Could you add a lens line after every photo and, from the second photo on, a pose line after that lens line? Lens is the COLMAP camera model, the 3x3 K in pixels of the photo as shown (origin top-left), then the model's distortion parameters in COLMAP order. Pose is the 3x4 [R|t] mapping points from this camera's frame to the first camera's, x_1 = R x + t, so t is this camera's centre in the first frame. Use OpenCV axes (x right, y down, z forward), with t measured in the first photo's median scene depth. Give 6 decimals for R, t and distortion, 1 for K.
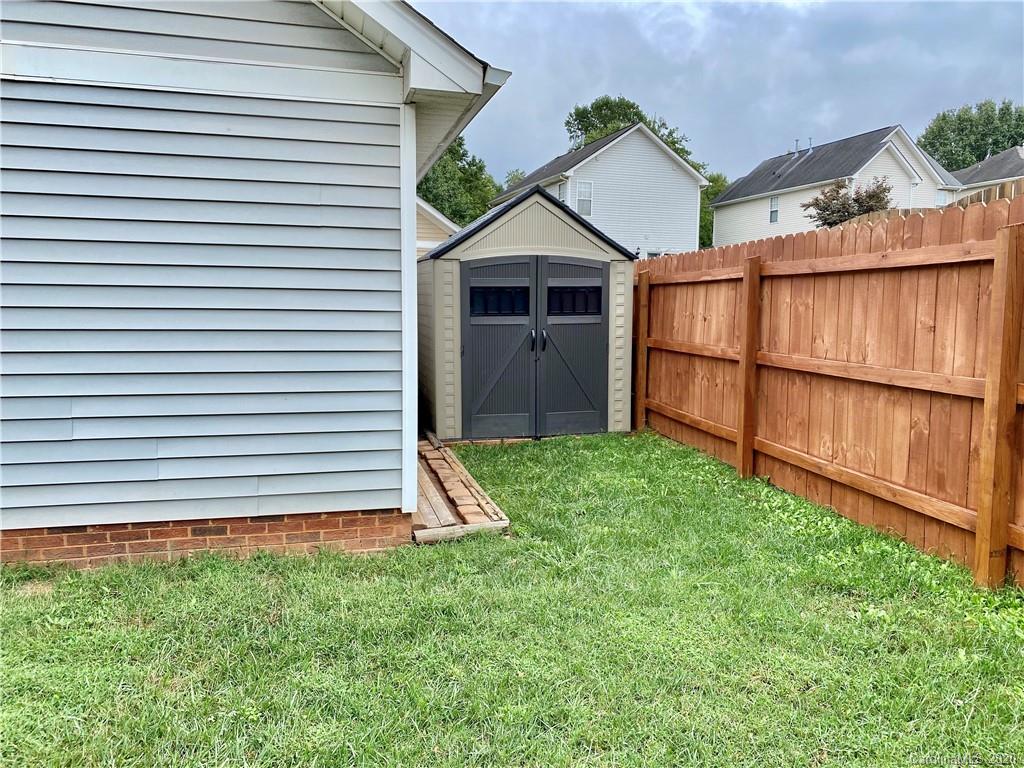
lens RADIAL K [[793.5, 0, 512.0], [0, 793.5, 384.0], [0, 0, 1]] dist [0.010665, 0.003319]
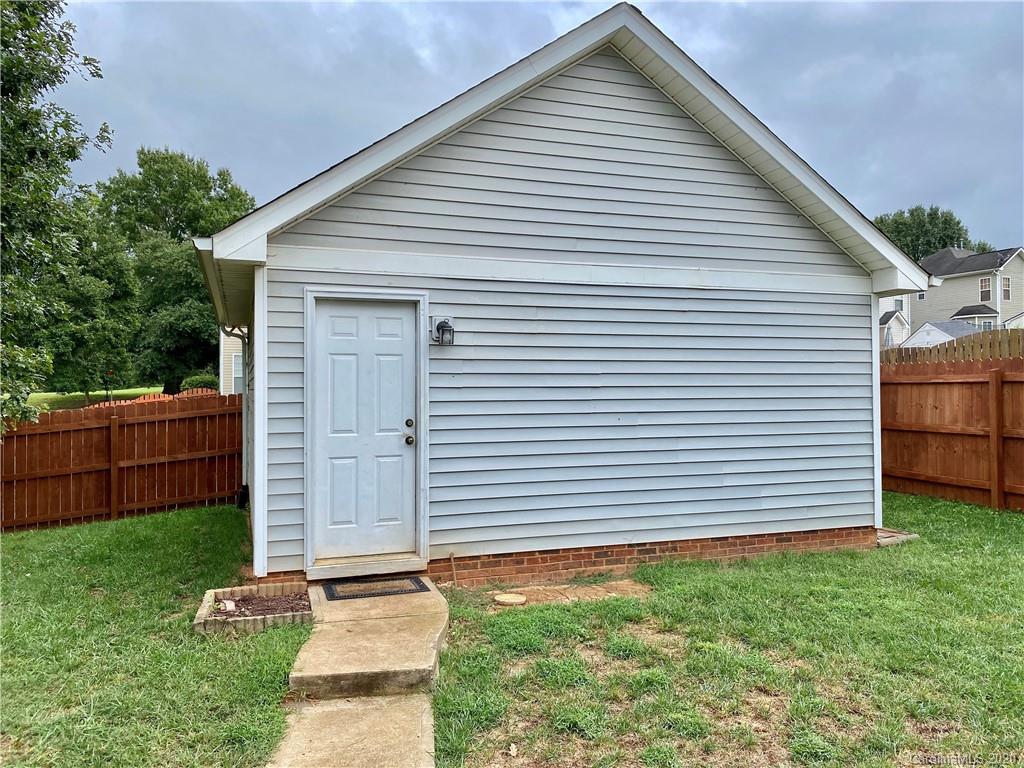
lens RADIAL K [[793.5, 0, 512.0], [0, 793.5, 384.0], [0, 0, 1]] dist [0.010665, 0.003319]
pose [[0.995991, -0.014019, 0.088351, -0.793700], [0.023142, 0.994403, -0.103090, 0.010766], [-0.086411, 0.104721, 0.990740, -0.482718]]
